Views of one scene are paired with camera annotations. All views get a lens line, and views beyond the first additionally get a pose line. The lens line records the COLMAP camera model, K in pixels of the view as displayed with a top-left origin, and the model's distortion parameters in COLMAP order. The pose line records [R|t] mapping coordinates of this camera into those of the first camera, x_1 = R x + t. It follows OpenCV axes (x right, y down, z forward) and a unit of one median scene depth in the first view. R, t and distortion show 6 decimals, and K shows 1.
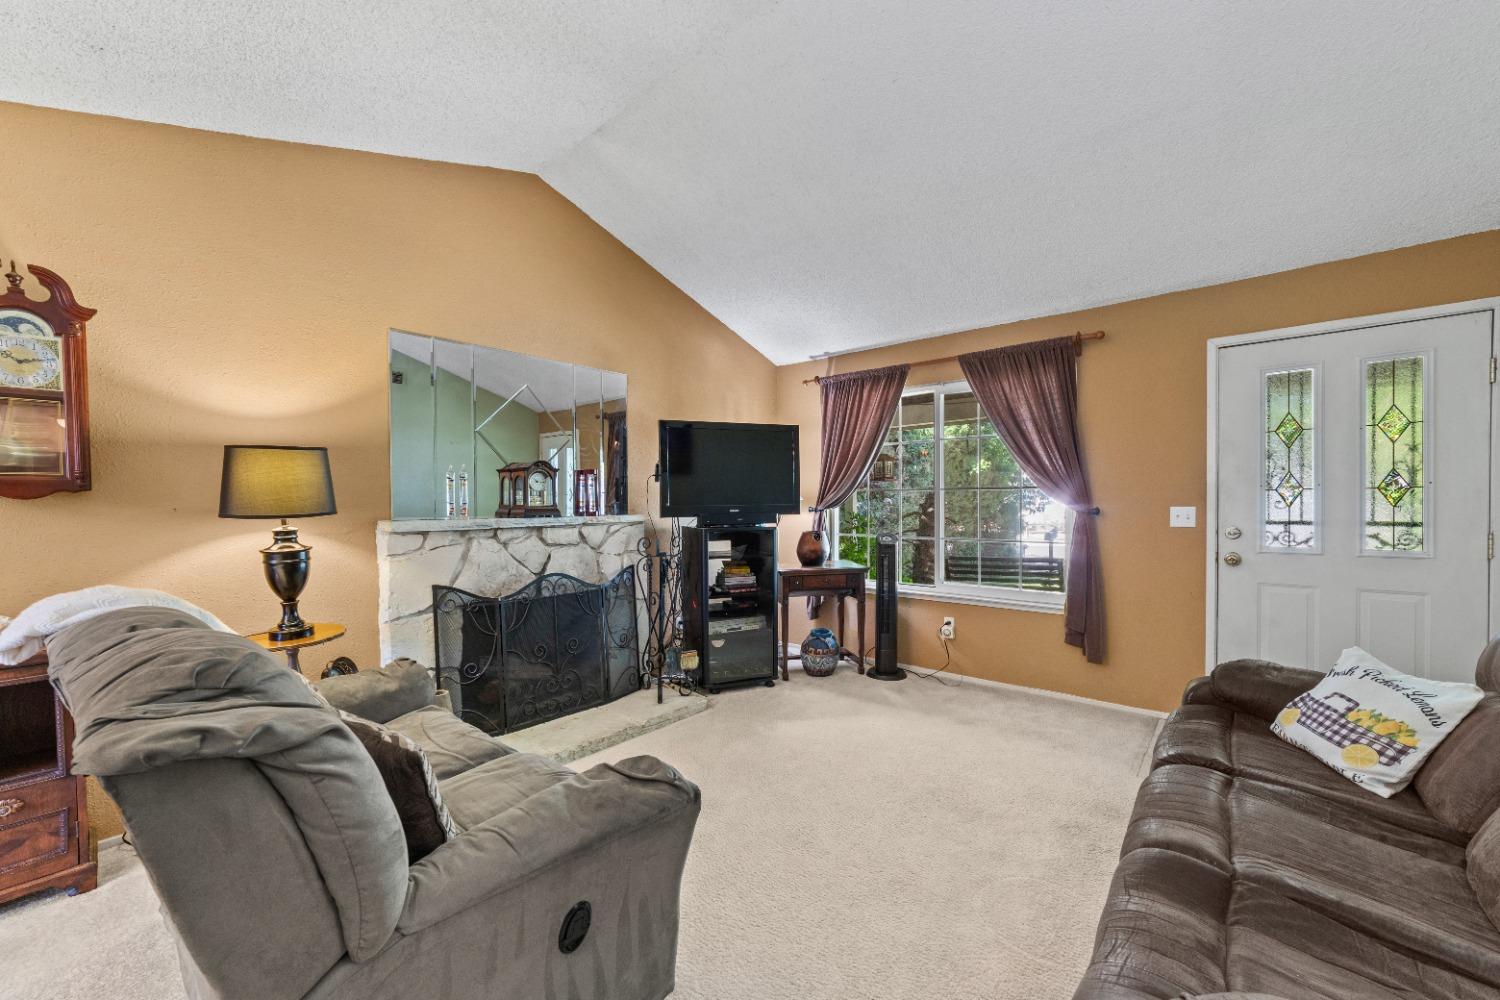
lens RADIAL K [[610.3, 0, 691.1], [0, 610.3, 502.5], [0, 0, 1]] dist [0.000184, 0.000503]
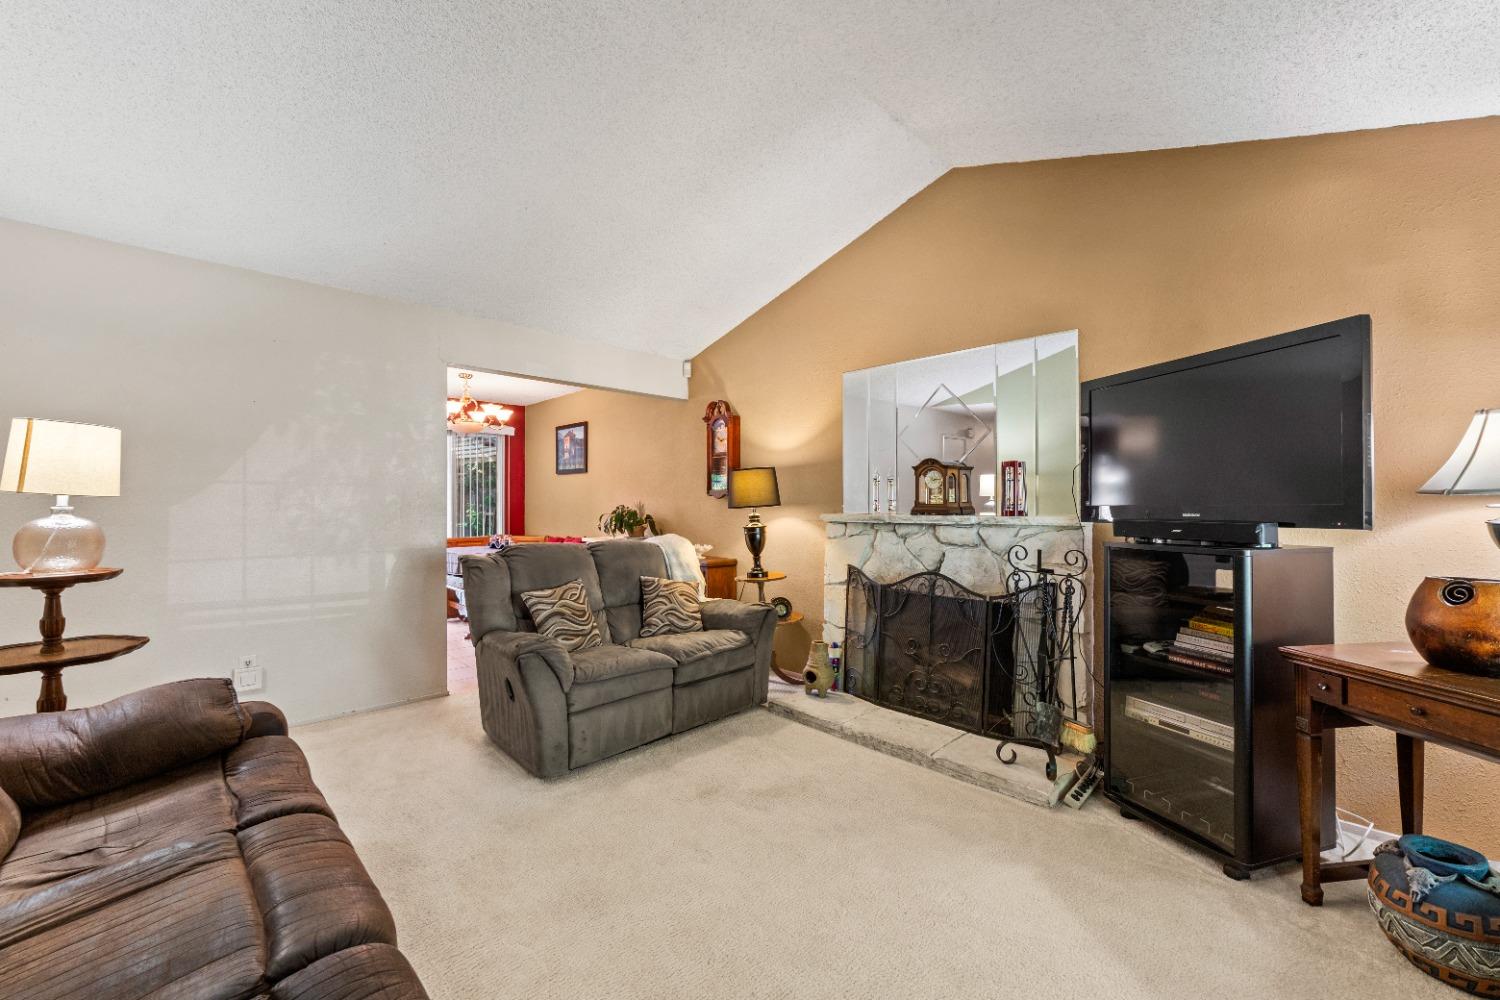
lens RADIAL K [[612.2, 0, 747.0], [0, 612.2, 488.0], [0, 0, 1]] dist [-0.006822, 0.000859]
pose [[-0.080797, -0.021411, -0.996501, 0.785773], [-0.001345, 0.999771, -0.021372, 0.002254], [0.996730, -0.000386, -0.080807, 0.785166]]
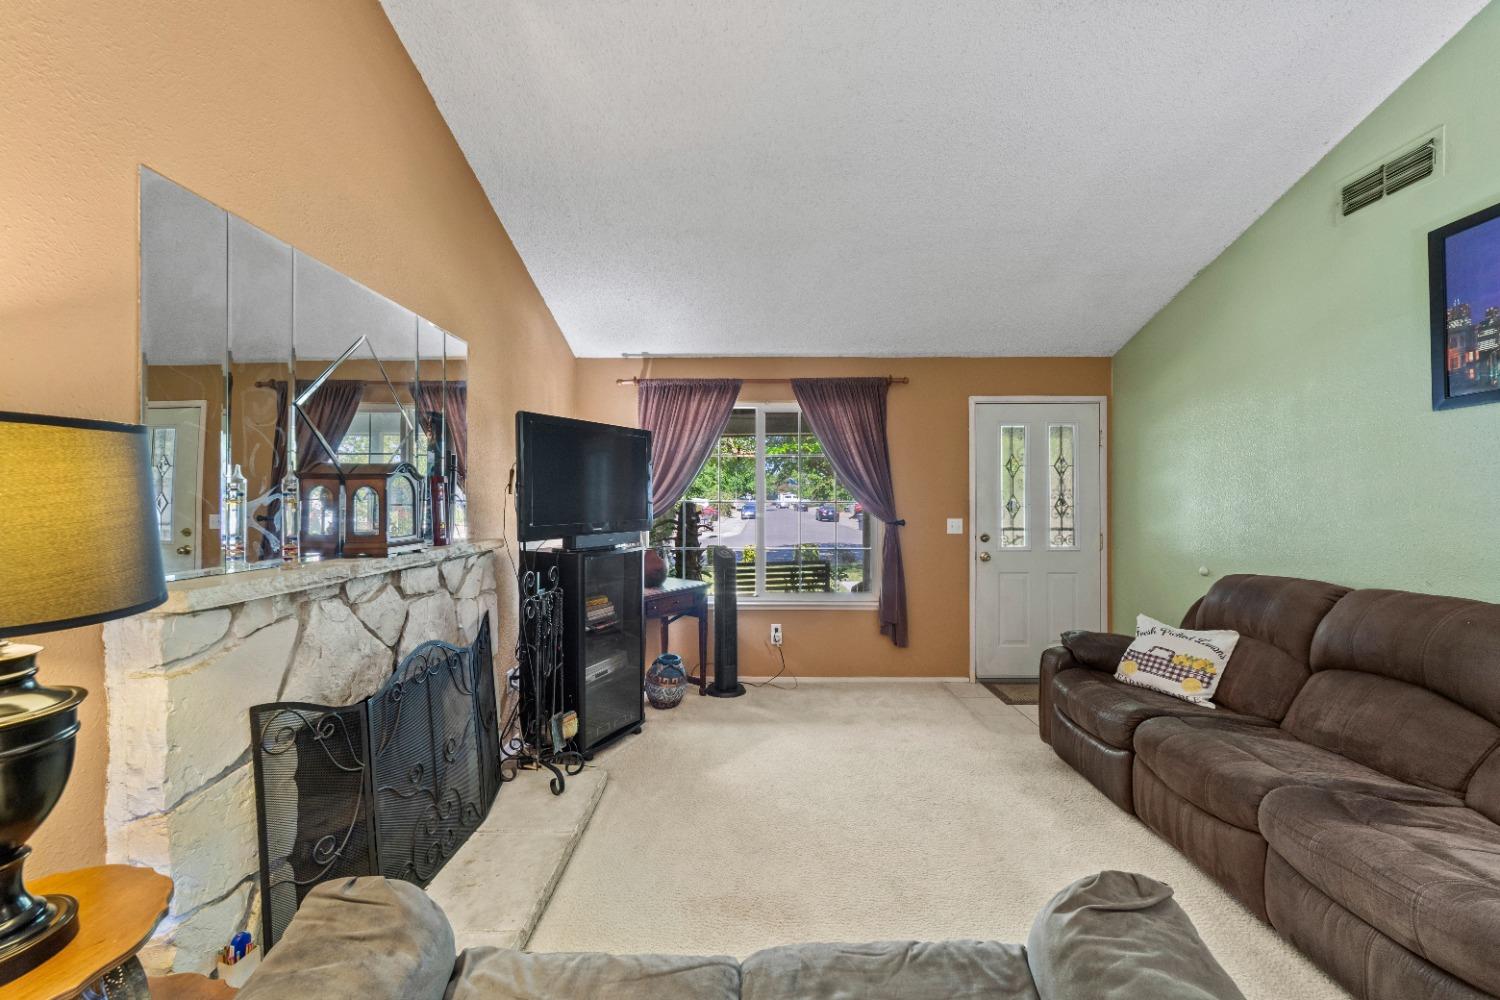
lens RADIAL K [[612.2, 0, 747.0], [0, 612.2, 488.0], [0, 0, 1]] dist [-0.006822, 0.000859]
pose [[0.734833, 0.014564, 0.678092, -0.411295], [-0.000171, 0.999773, -0.021288, -0.029652], [-0.678248, 0.015527, 0.734669, 0.311506]]
